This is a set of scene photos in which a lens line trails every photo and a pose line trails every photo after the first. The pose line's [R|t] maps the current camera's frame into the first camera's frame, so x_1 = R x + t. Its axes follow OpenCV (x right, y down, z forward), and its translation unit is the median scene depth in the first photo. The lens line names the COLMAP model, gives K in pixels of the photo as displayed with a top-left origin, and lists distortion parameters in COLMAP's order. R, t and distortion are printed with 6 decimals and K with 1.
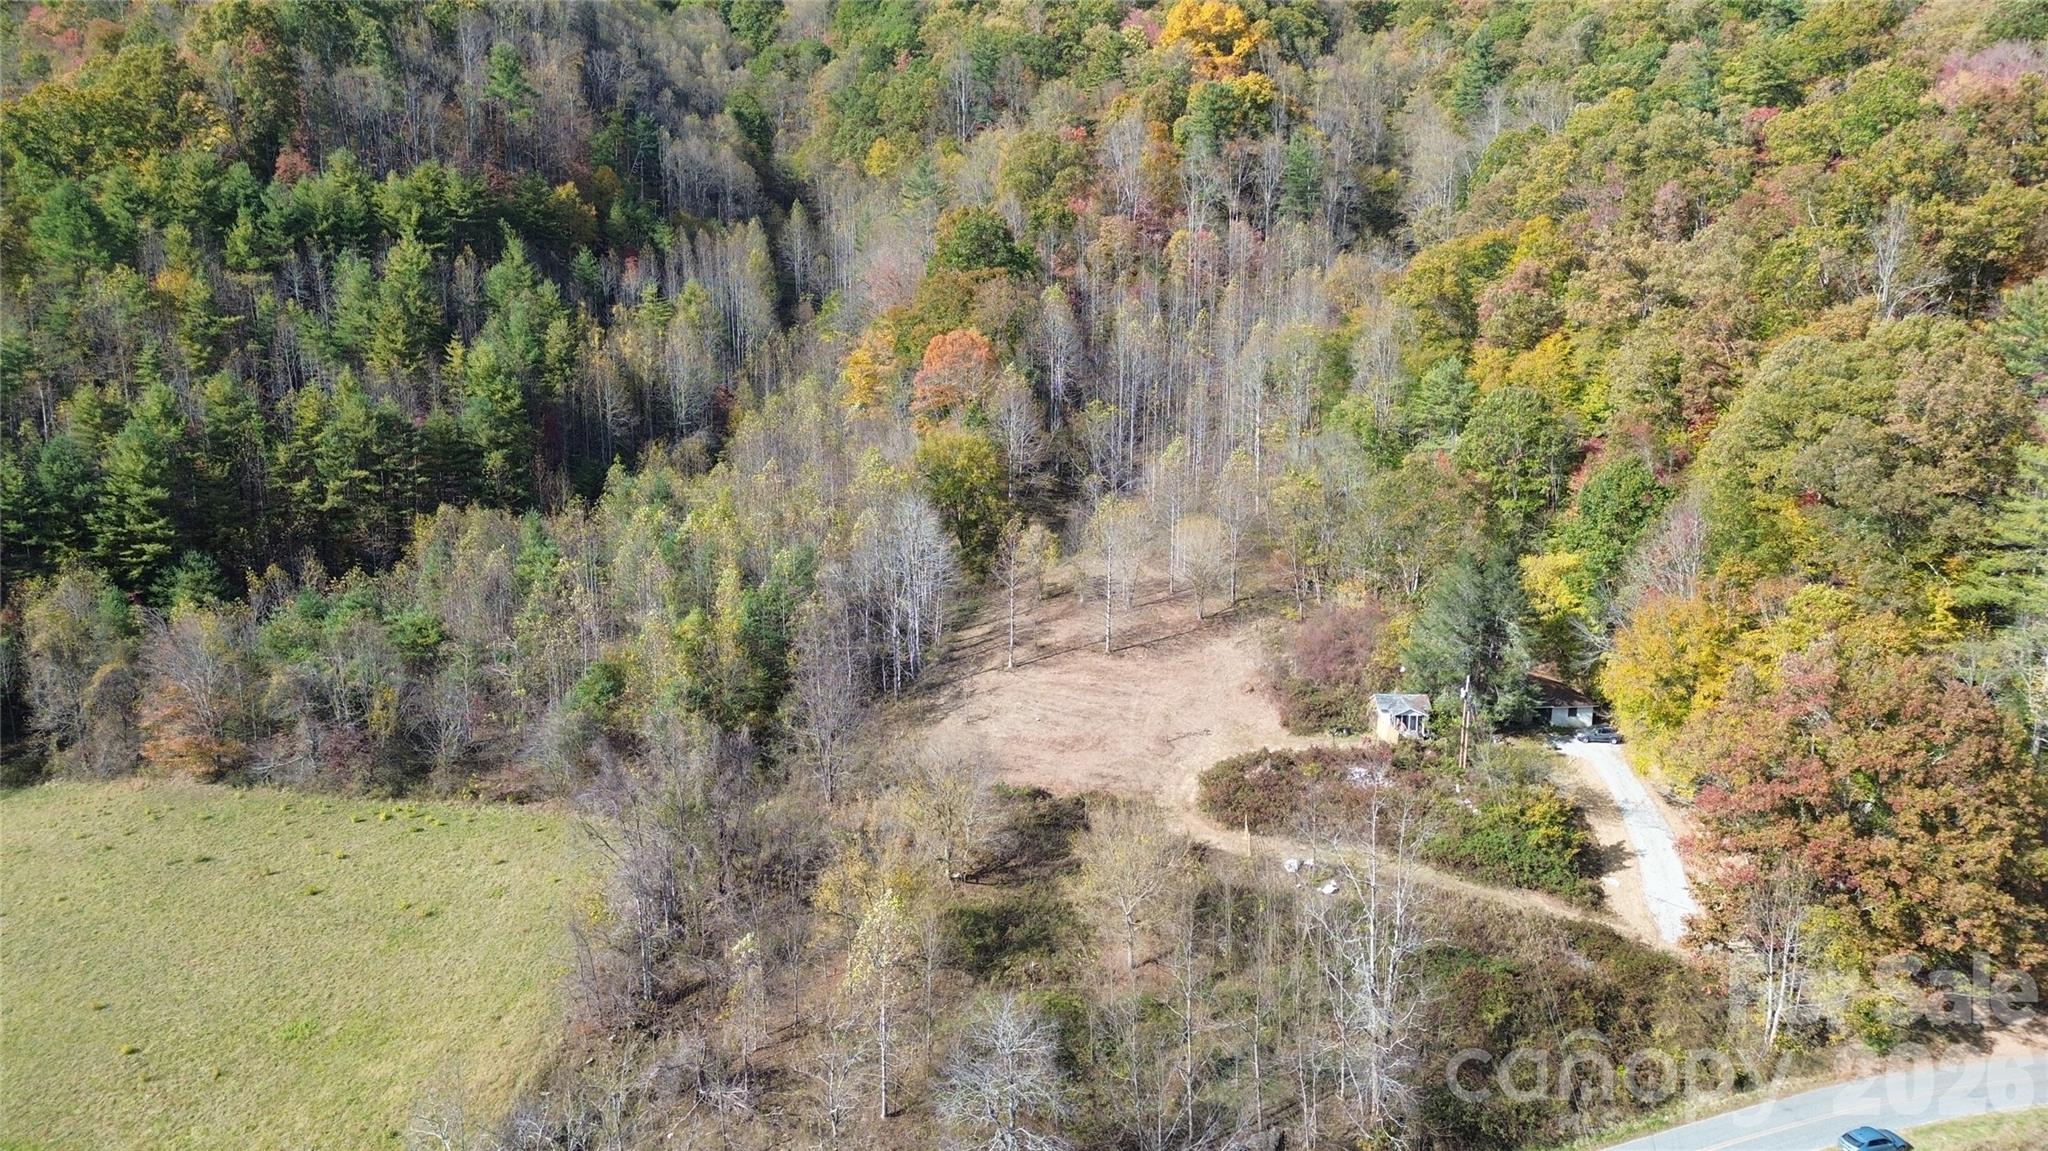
lens RADIAL K [[1448.4, 0, 1023.9], [0, 1448.4, 575.9], [0, 0, 1]] dist [0.073460, -0.069124]
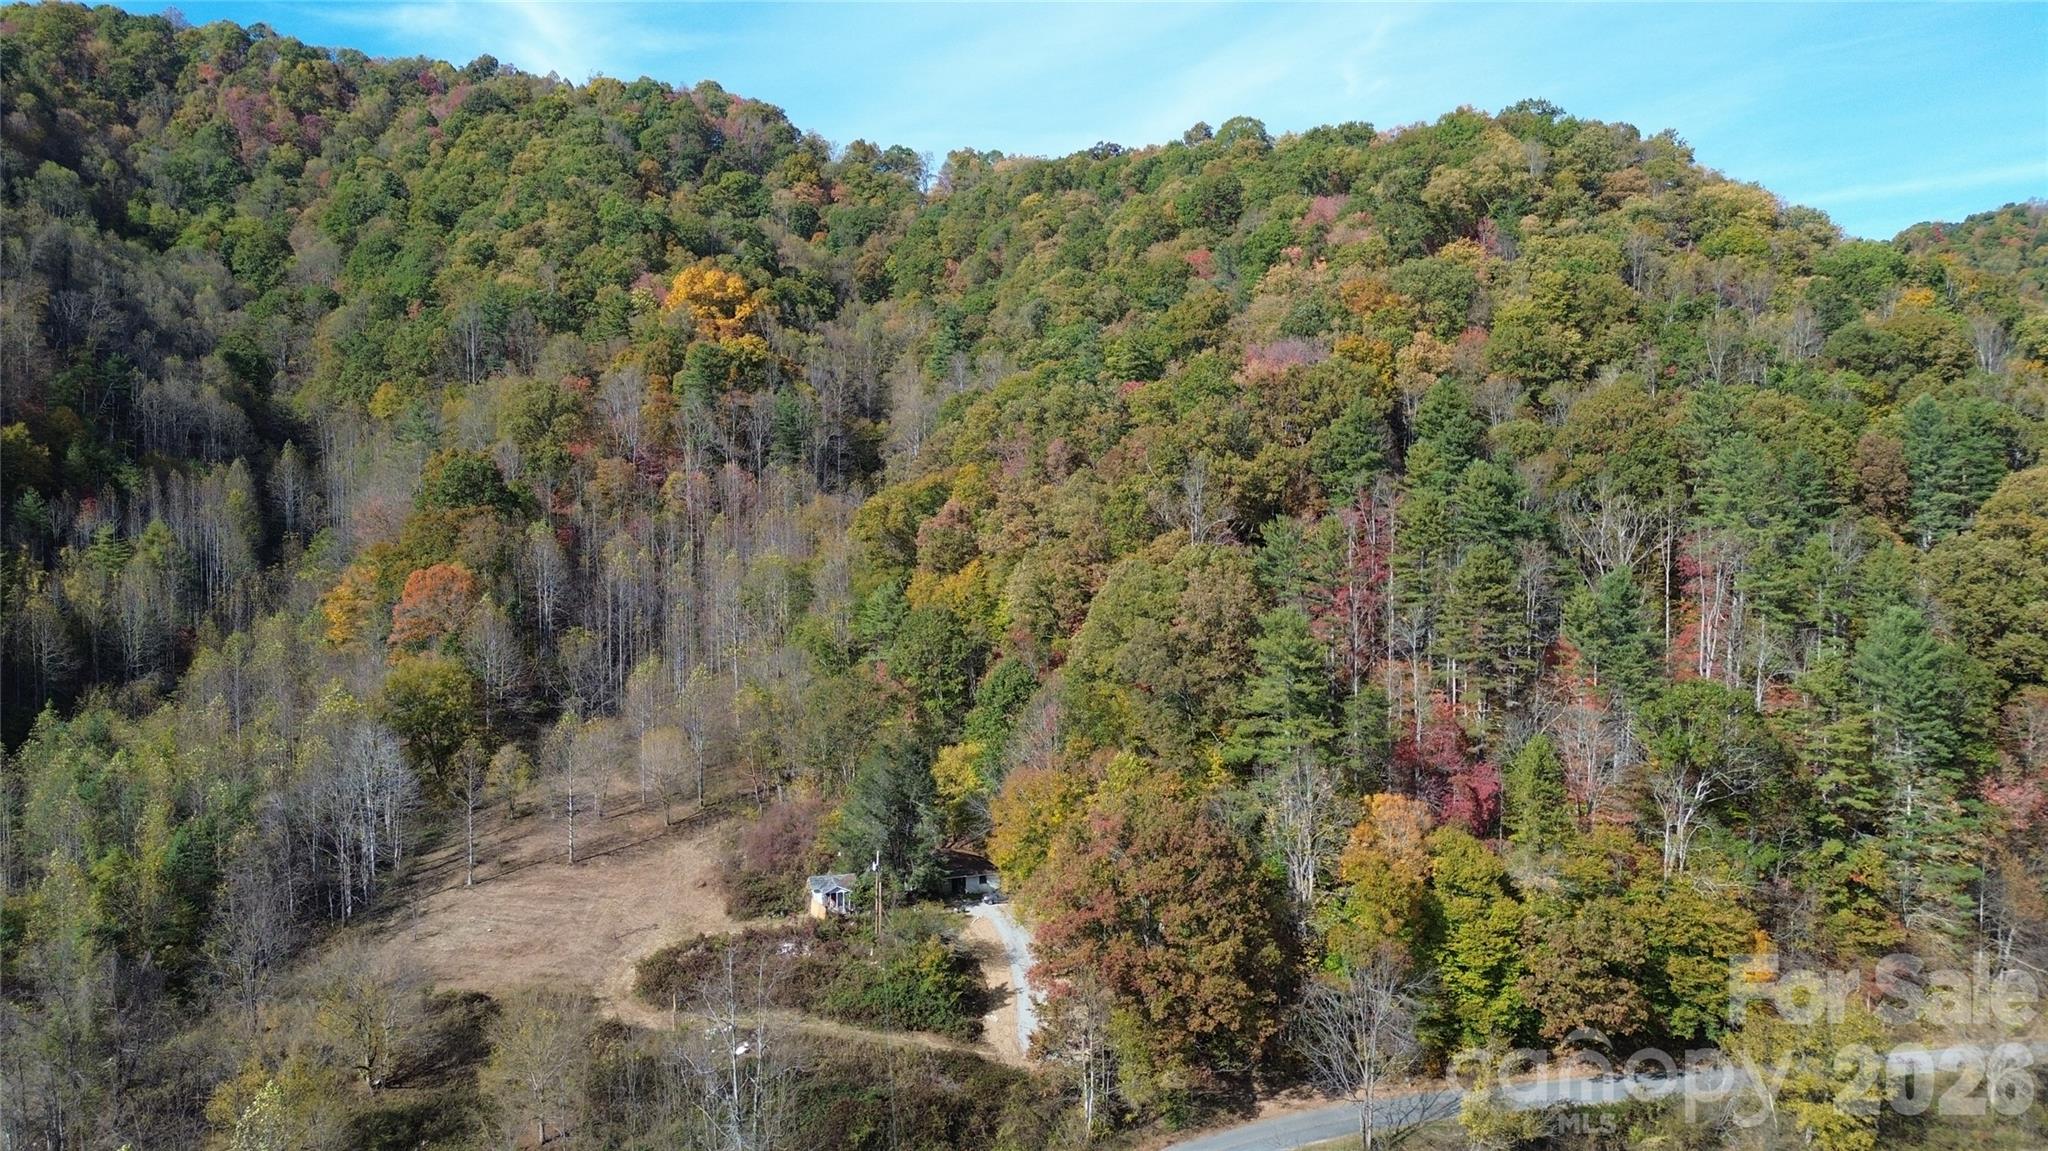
lens RADIAL K [[1448.4, 0, 1029.5], [0, 1448.4, 571.2], [0, 0, 1]] dist [0.073460, -0.069124]
pose [[0.959583, -0.018165, 0.280837, 0.079951], [0.063407, 0.986211, -0.152863, 0.026546], [-0.274188, 0.164492, 0.947504, -0.129383]]
